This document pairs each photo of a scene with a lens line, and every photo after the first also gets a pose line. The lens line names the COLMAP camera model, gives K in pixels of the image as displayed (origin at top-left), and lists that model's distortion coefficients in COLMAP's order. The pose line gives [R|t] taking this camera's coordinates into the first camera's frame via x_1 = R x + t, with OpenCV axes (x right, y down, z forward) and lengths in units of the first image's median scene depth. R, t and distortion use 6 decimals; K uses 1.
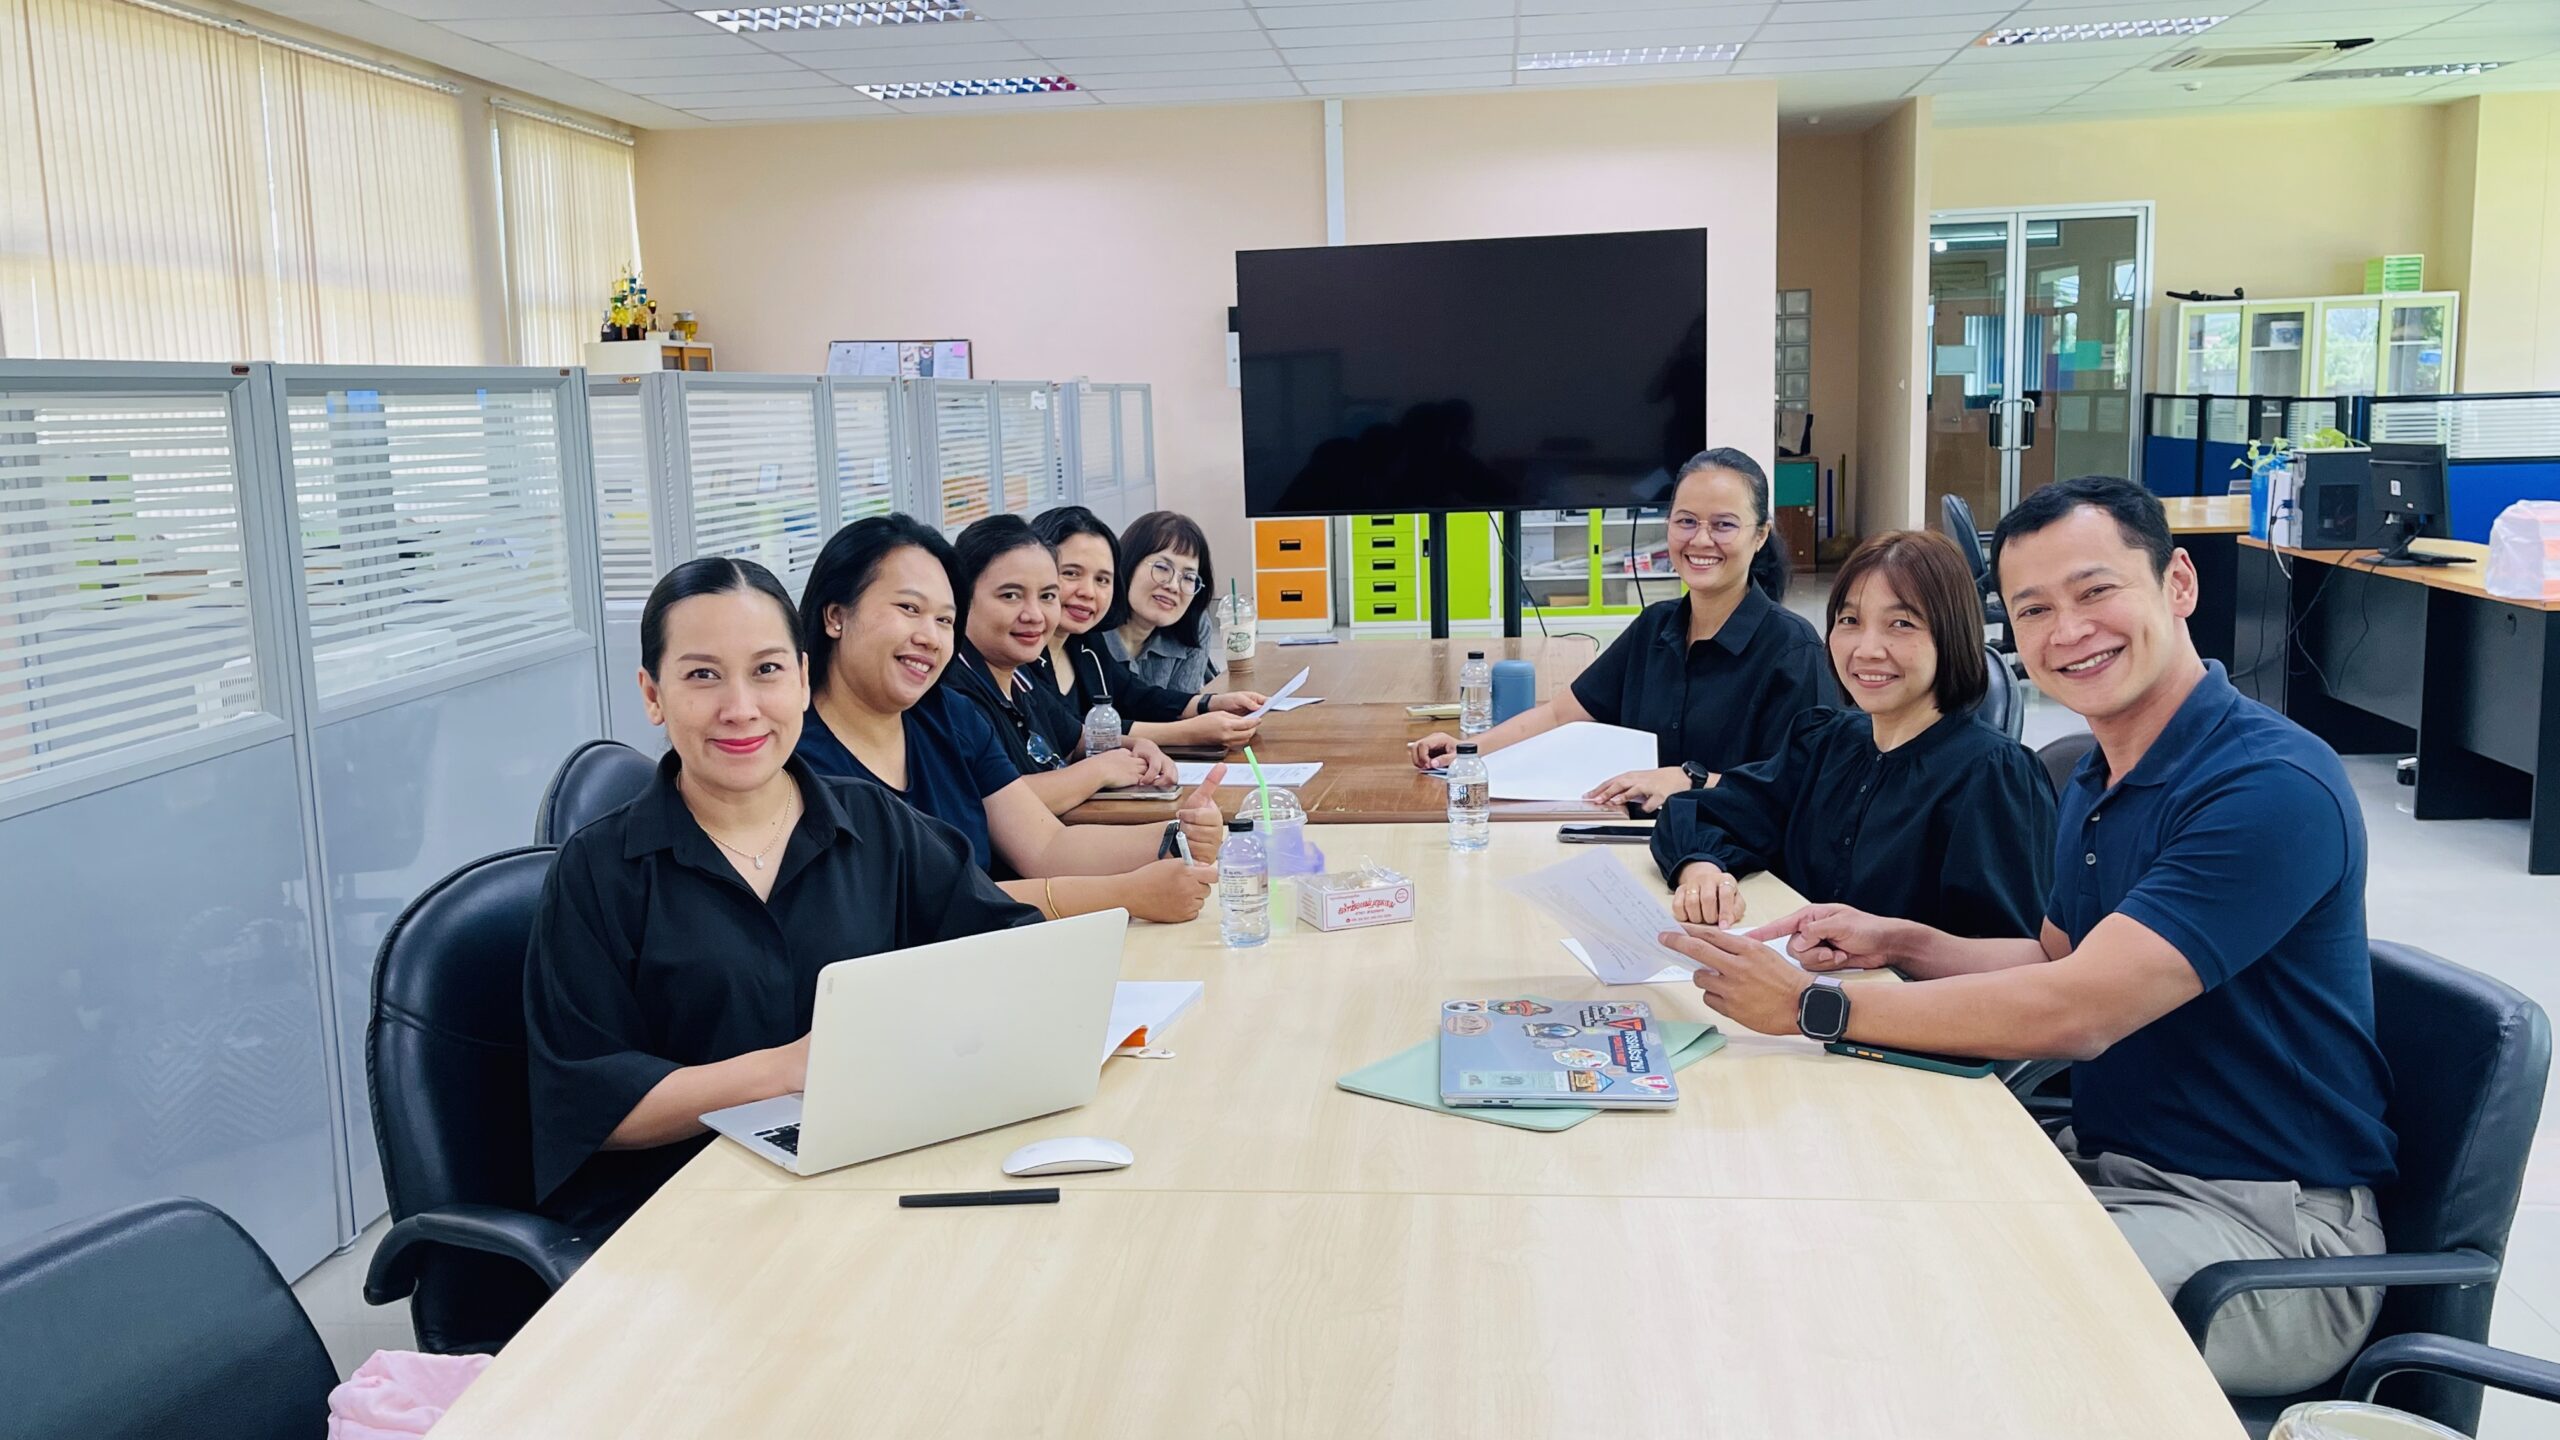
lens RADIAL K [[2152.9, 0, 1281.1], [0, 2152.9, 757.2], [0, 0, 1]] dist [-0.003829, -0.001913]
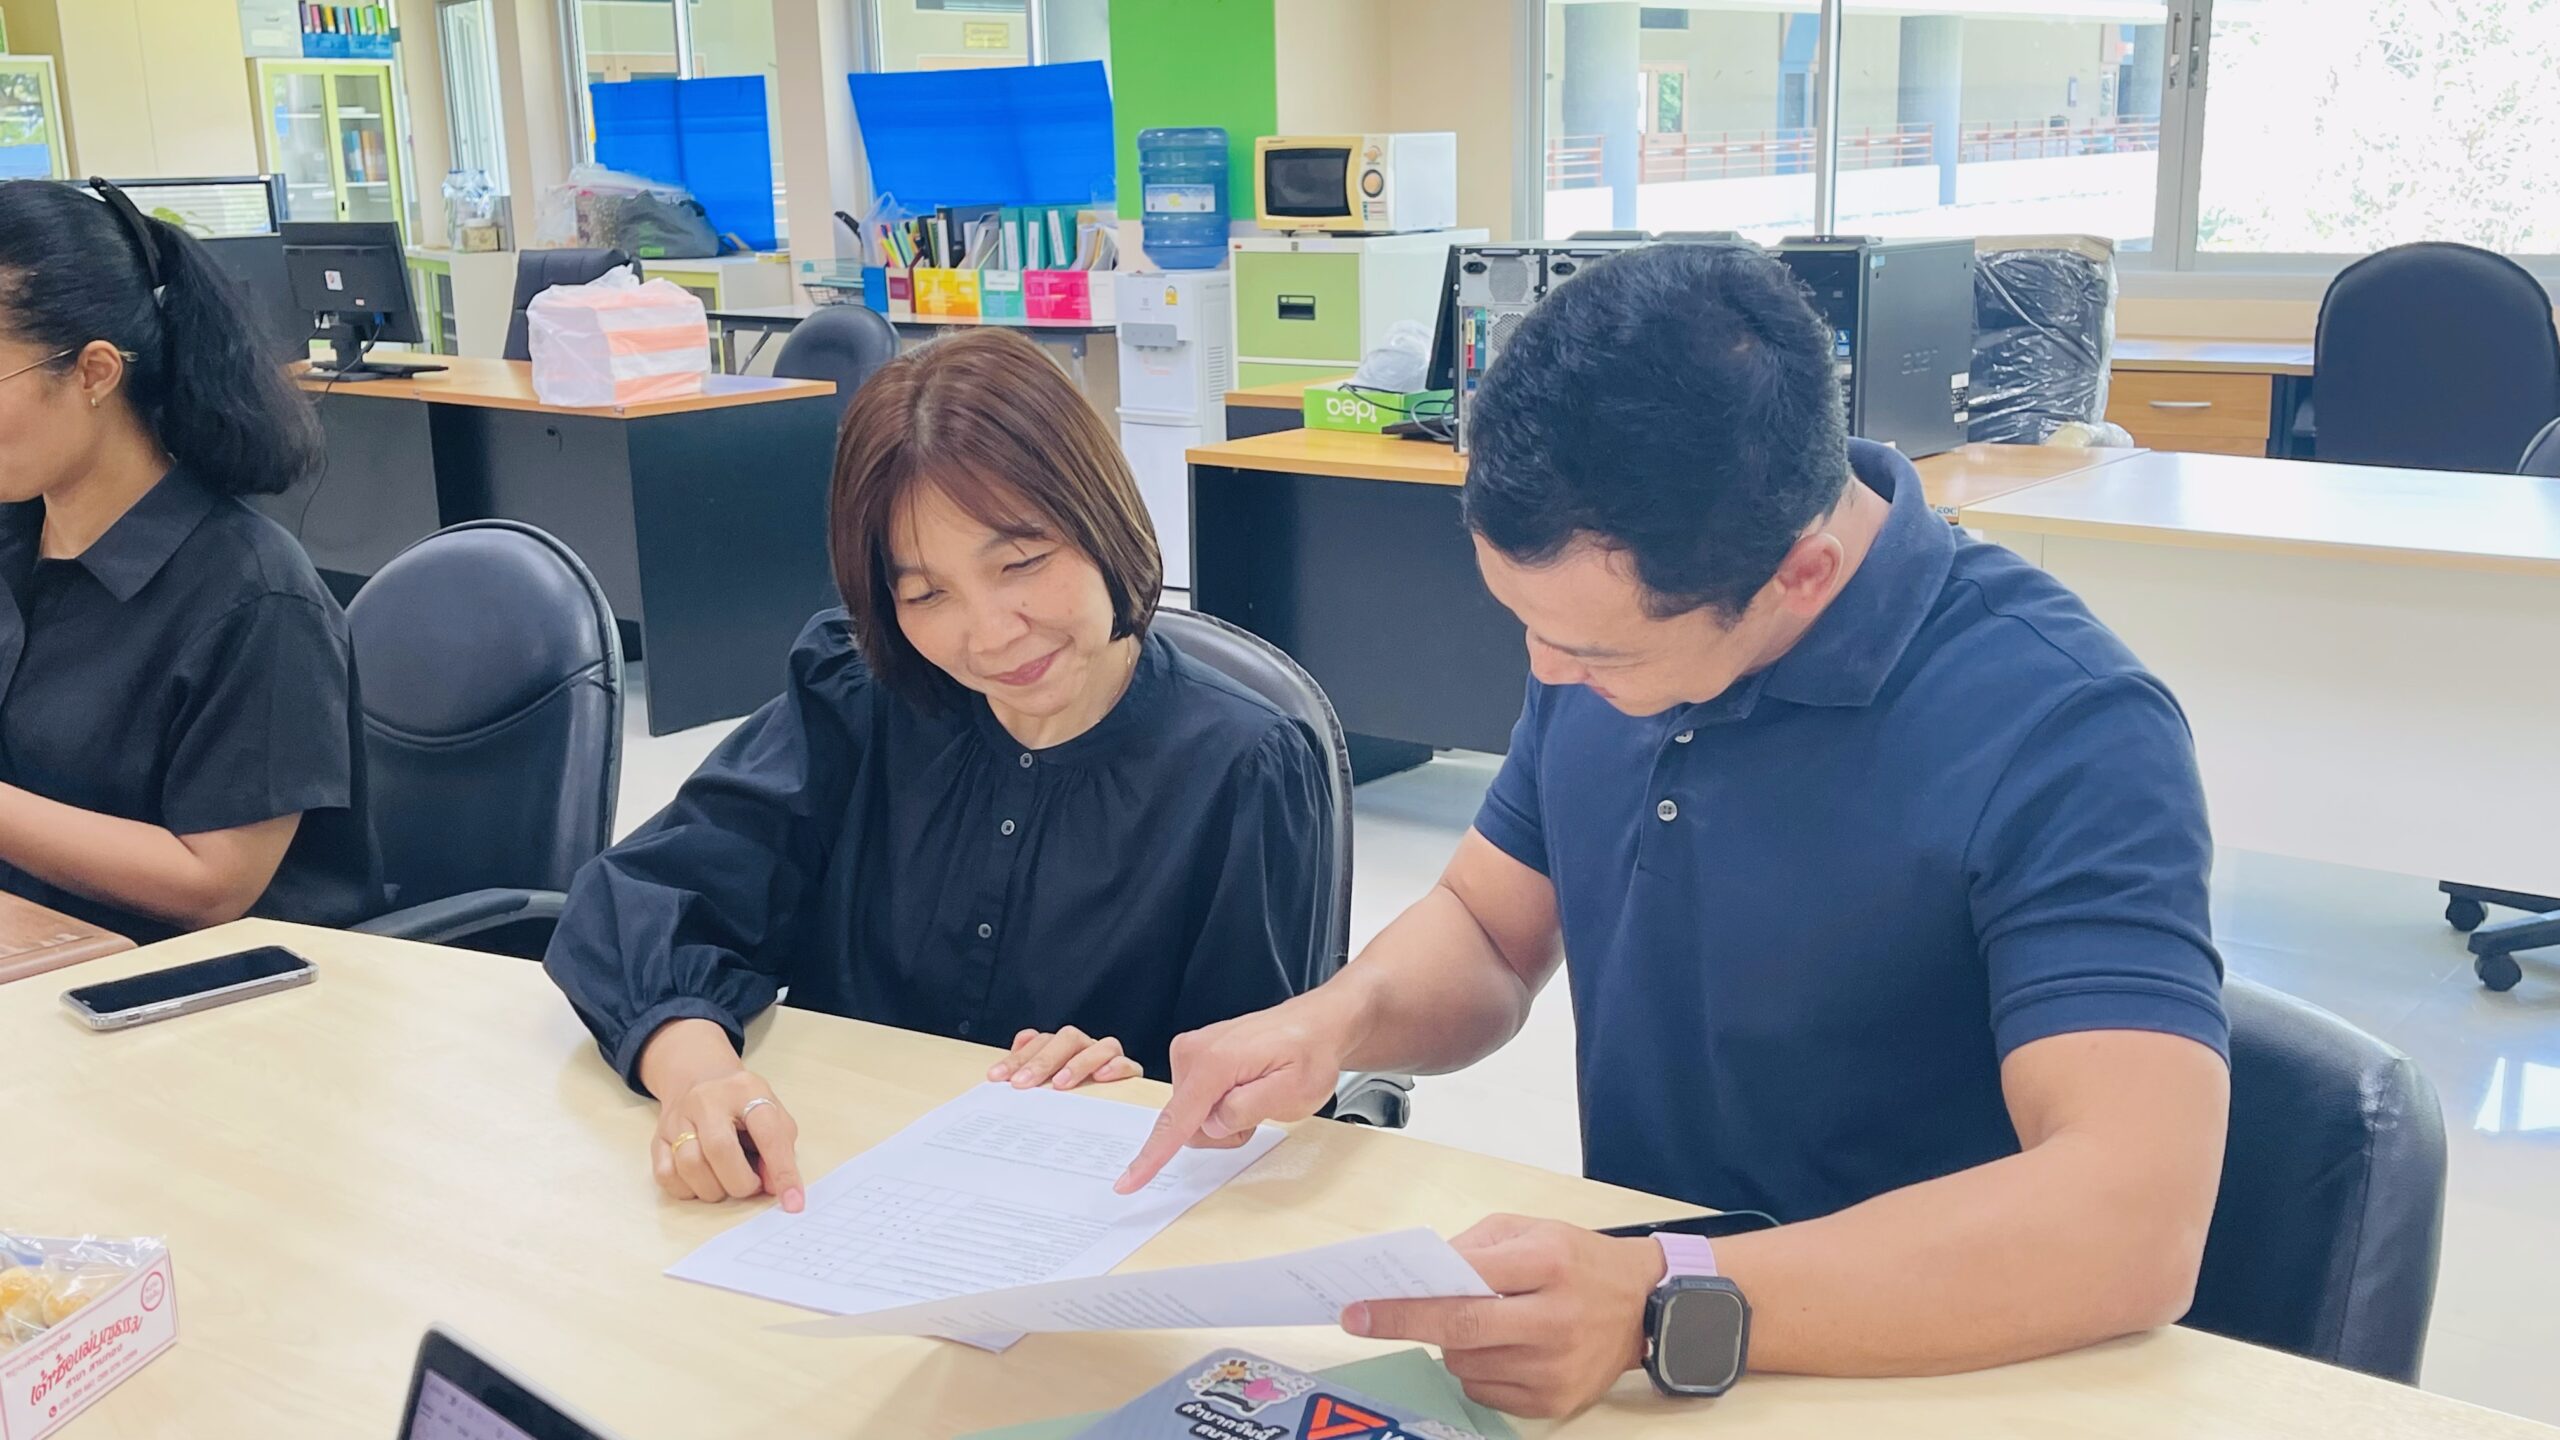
lens RADIAL K [[2538.1, 0, 1280.0], [0, 2538.1, 720.0], [0, 0, 1]] dist [0.006145, -0.126530]
pose [[0.526304, -0.176225, 0.831835, -0.086188], [0.144884, 0.982567, 0.116490, -0.027691], [-0.837862, 0.059210, 0.542661, 0.237920]]
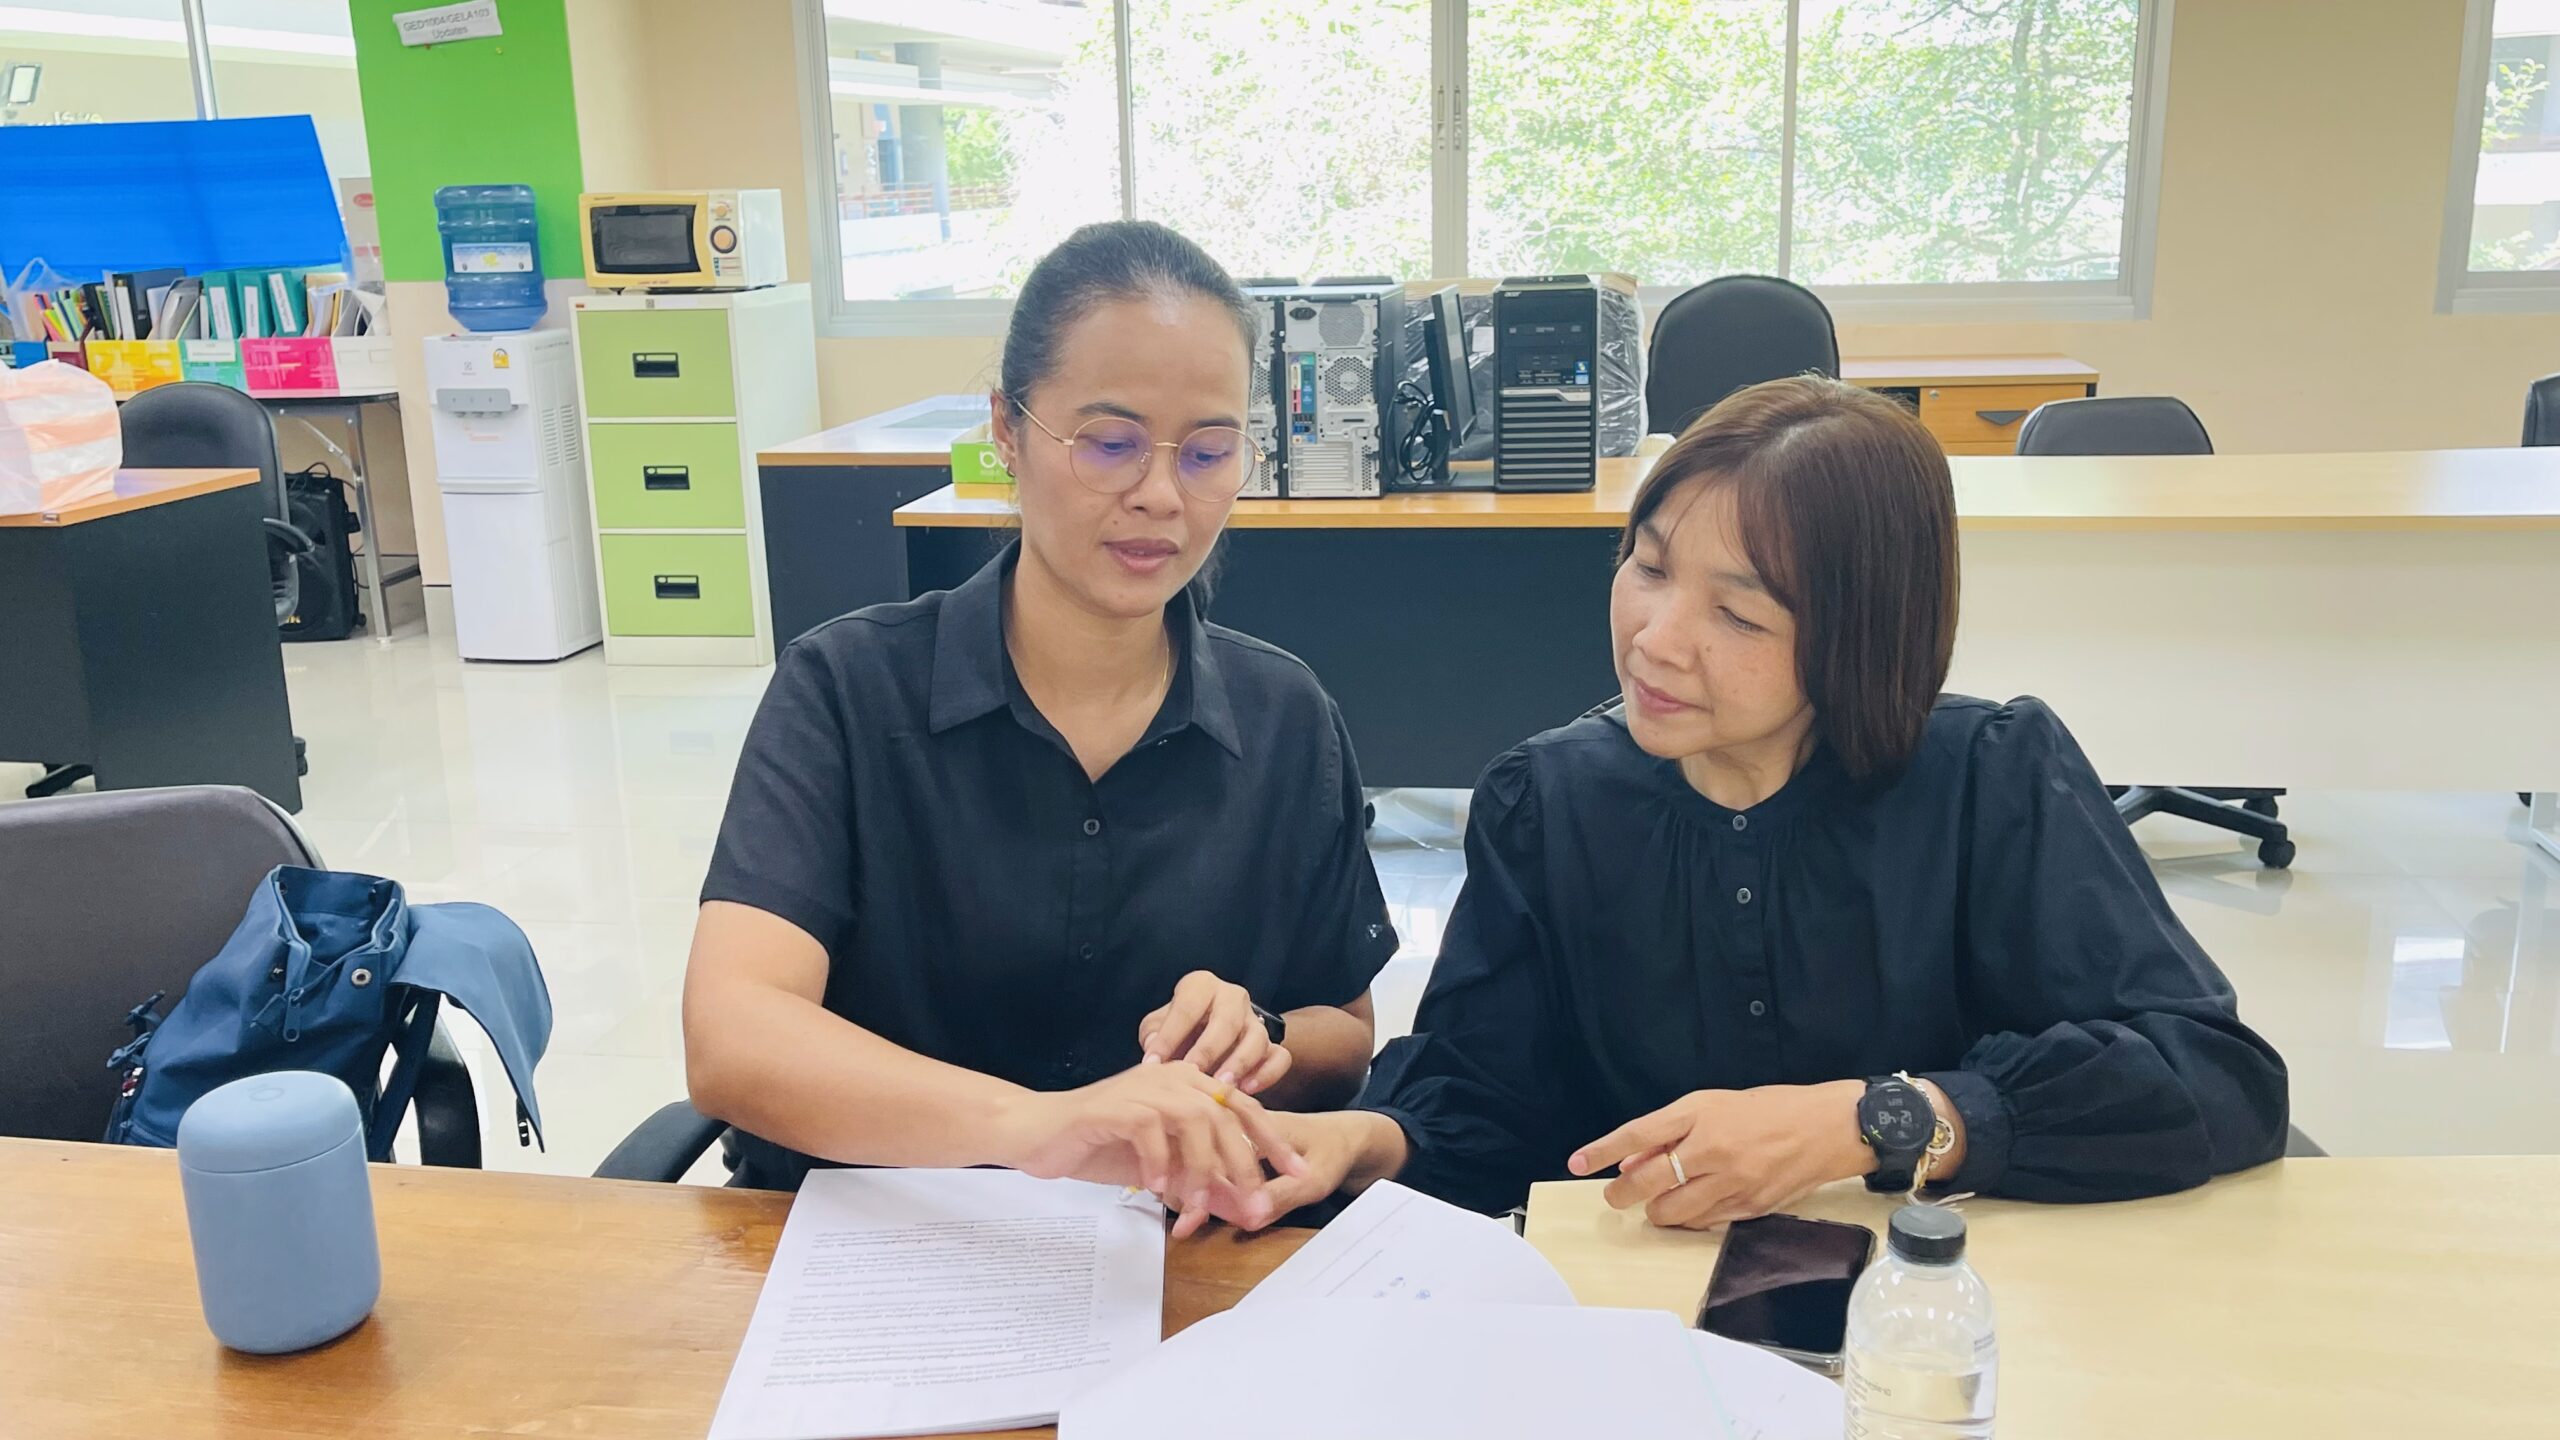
lens RADIAL K [[2152.9, 0, 1281.1], [0, 2152.9, 757.2], [0, 0, 1]] dist [-0.003829, -0.001913]
pose [[0.019983, -0.236002, 0.971547, -0.076033], [0.180947, 0.956548, 0.228637, -0.072512], [-0.983290, 0.171230, 0.061818, 0.503427]]
